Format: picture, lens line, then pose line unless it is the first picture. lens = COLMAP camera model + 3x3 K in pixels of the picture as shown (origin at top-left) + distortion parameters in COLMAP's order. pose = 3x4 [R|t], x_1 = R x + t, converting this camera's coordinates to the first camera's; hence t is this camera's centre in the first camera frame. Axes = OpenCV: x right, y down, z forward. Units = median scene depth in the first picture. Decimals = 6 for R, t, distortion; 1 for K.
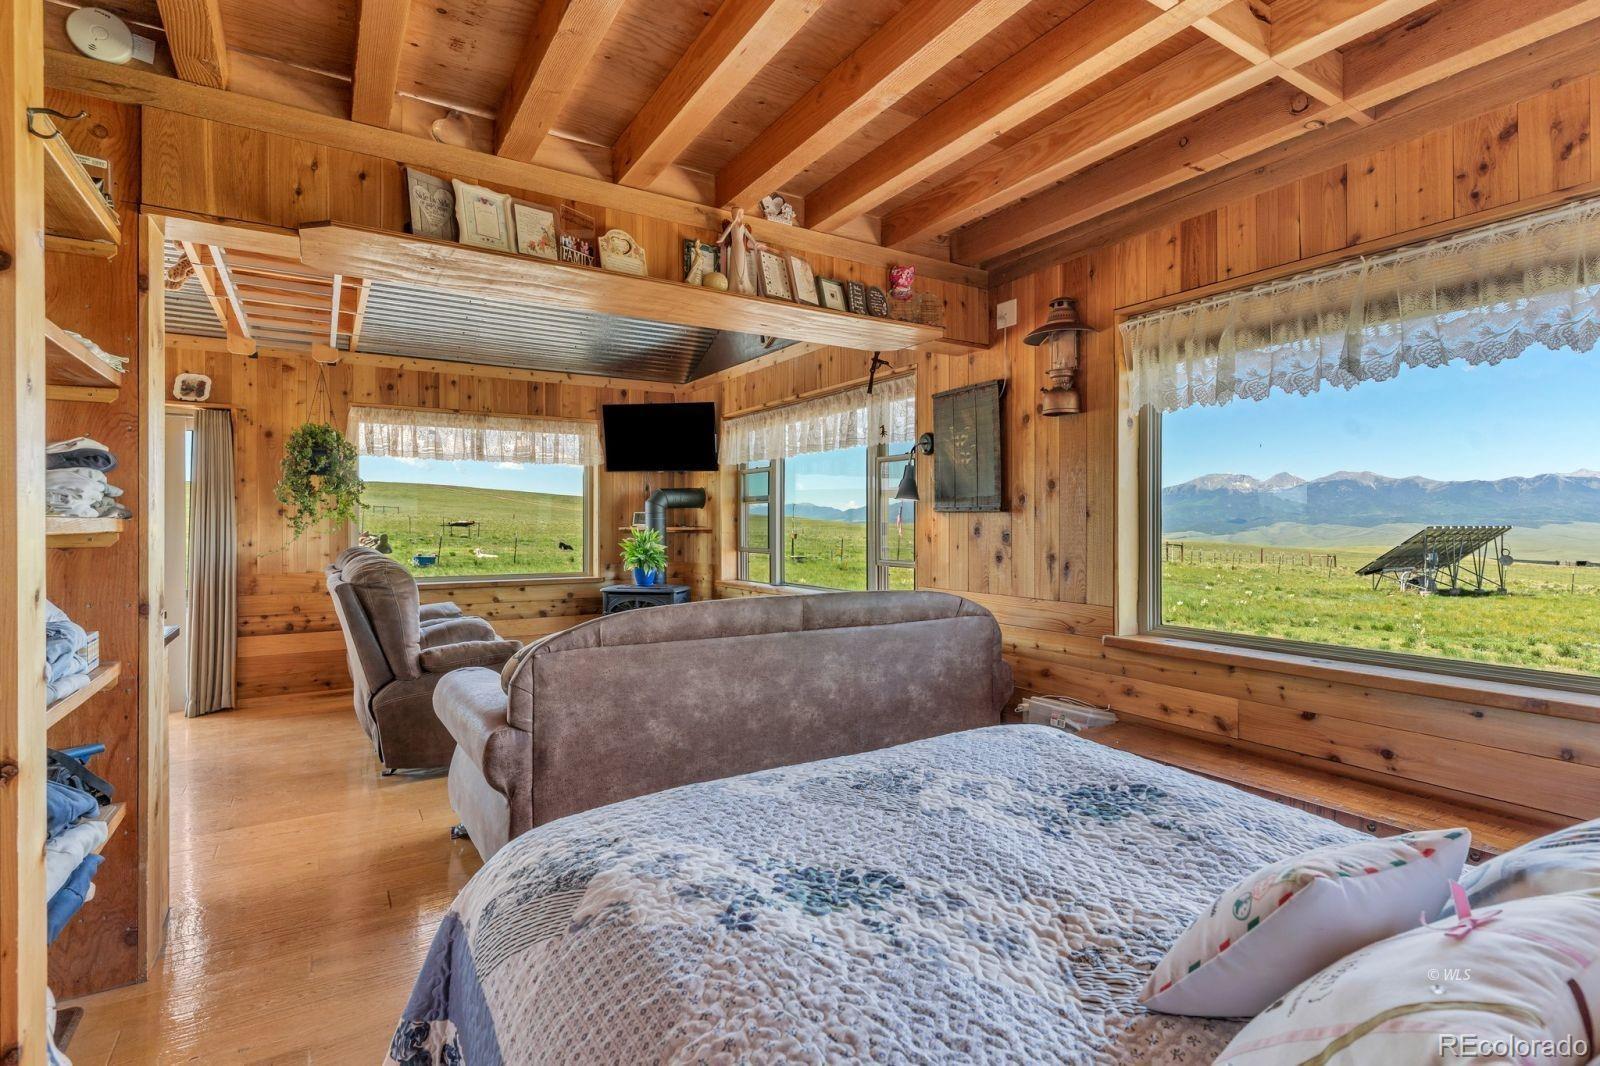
lens RADIAL K [[785.8, 0, 800.0], [0, 785.8, 533.0], [0, 0, 1]] dist [0.000128, 0.000139]
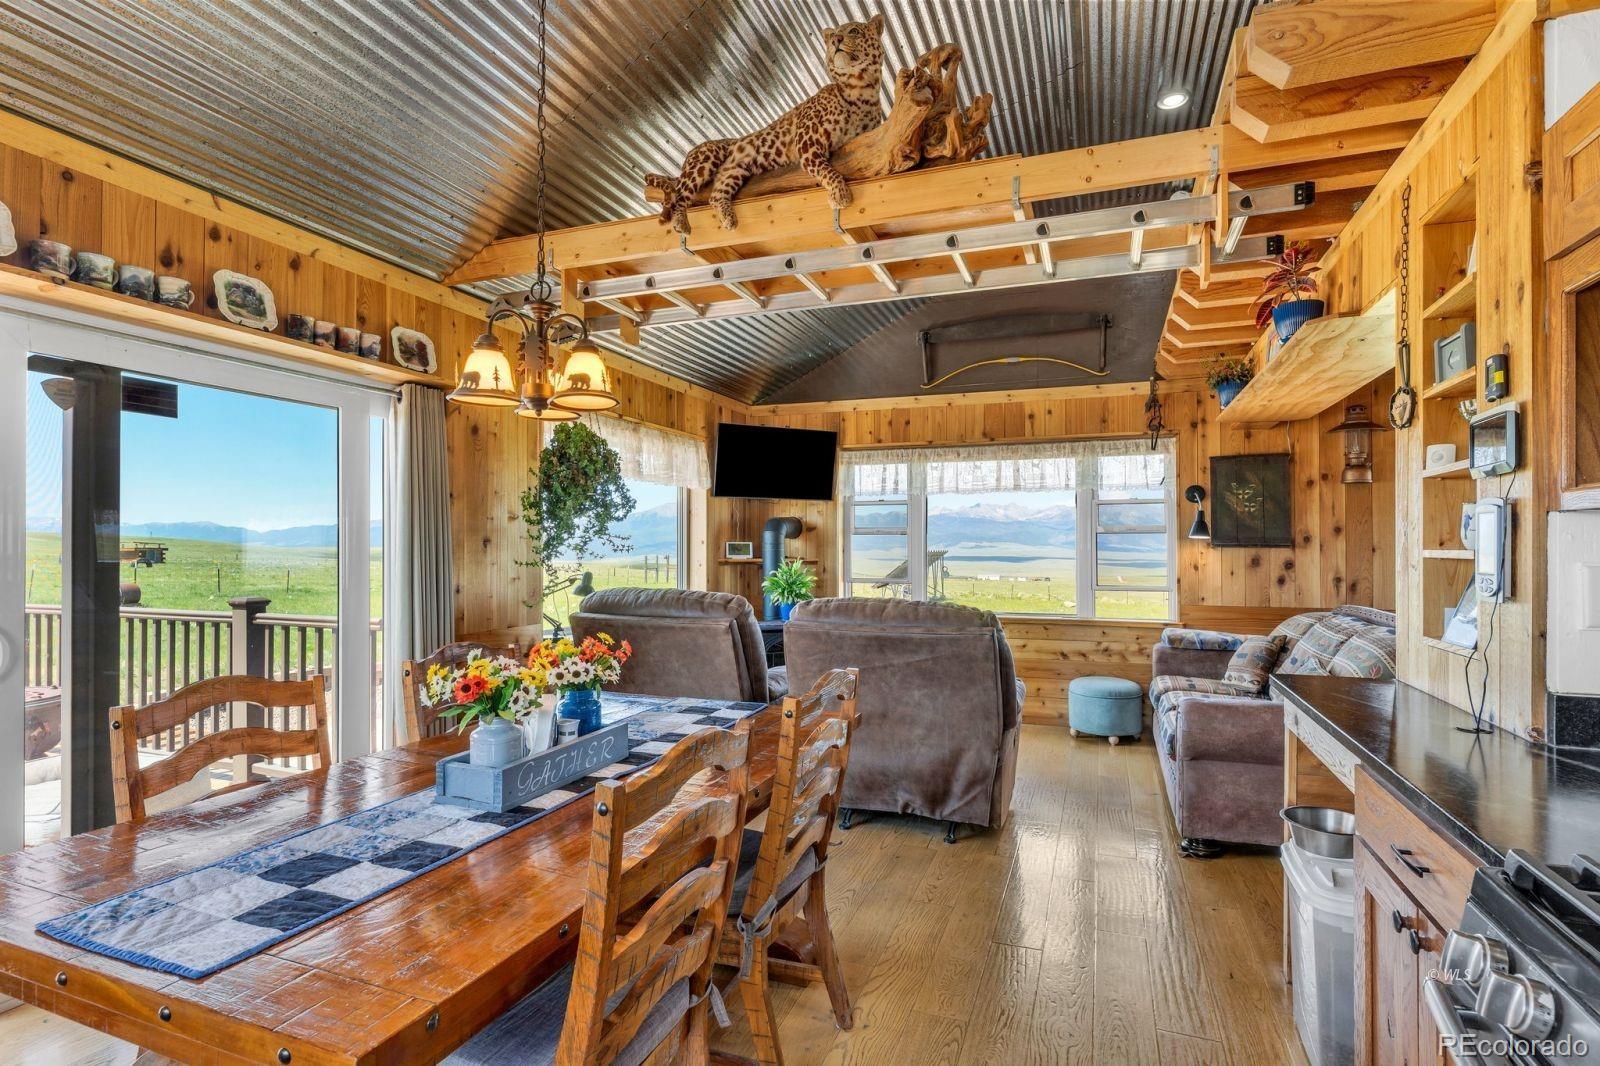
lens RADIAL K [[785.8, 0, 800.0], [0, 785.8, 533.0], [0, 0, 1]] dist [0.000128, 0.000139]
pose [[0.794396, 0.009932, 0.607319, -1.032361], [0.007170, 0.999643, -0.025726, -0.019149], [-0.607358, 0.024791, 0.794041, 0.339354]]
